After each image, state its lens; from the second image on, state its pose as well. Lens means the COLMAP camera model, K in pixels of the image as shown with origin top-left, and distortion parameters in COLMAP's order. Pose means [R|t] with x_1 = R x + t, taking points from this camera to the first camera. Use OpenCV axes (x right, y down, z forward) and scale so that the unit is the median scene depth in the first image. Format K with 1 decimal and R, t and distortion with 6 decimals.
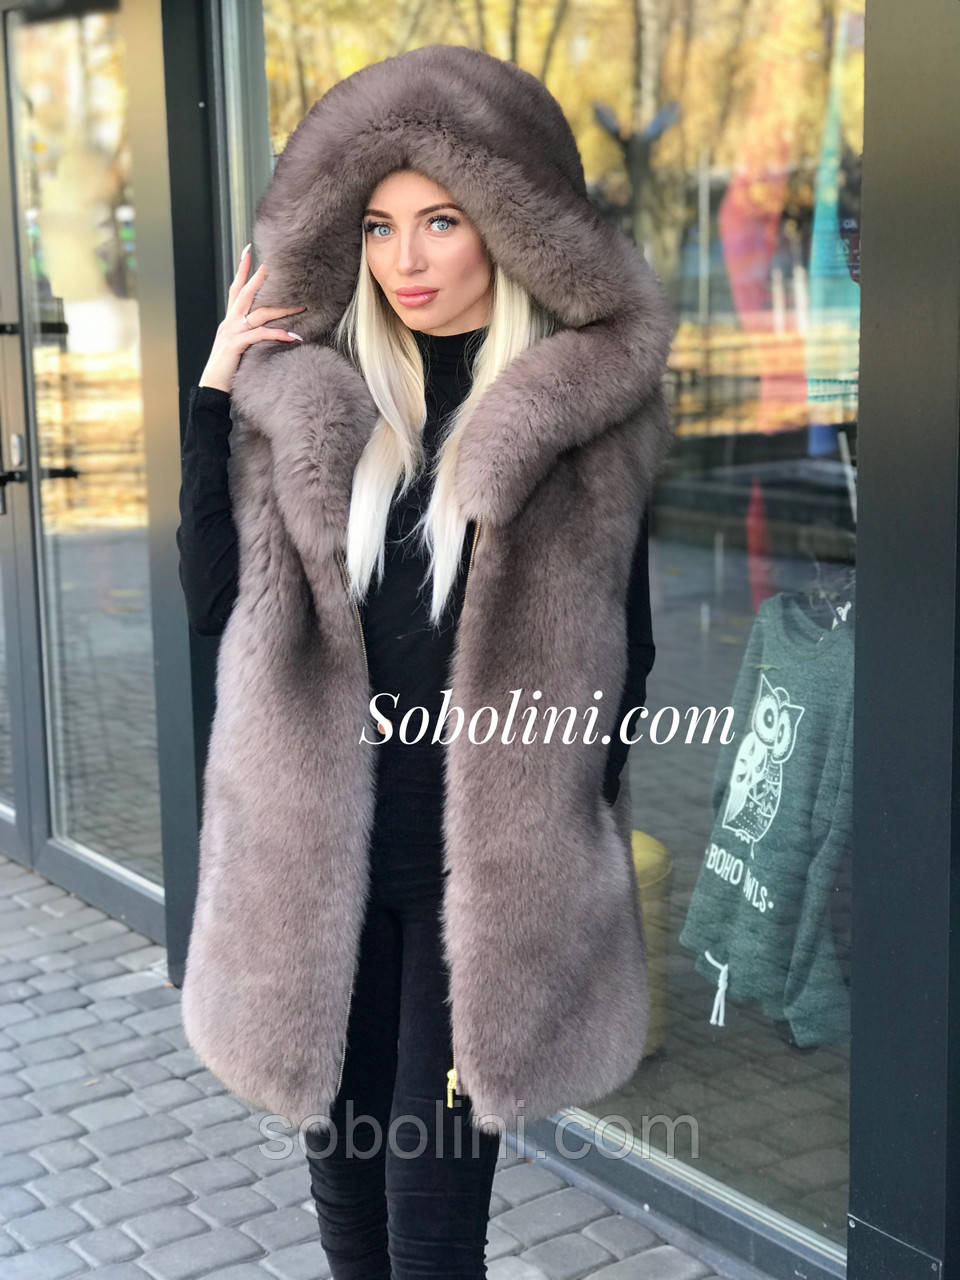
lens RADIAL K [[2082.5, 0, 480.0], [0, 2082.5, 640.0], [0, 0, 1]] dist [0.163935, -0.726604]
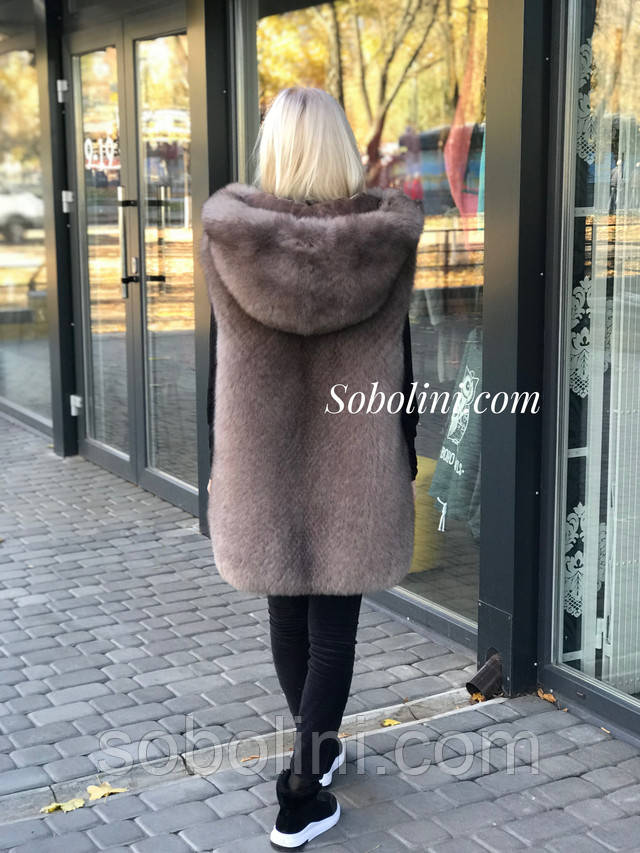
lens RADIAL K [[1391.2, 0, 320.0], [0, 1391.2, 426.5], [0, 0, 1]] dist [-0.123223, 1.354792]
pose [[0.994636, 0.028948, -0.099302, 0.100691], [-0.028832, 0.999581, 0.002607, 0.061371], [0.099336, 0.000270, 0.995054, -0.323403]]
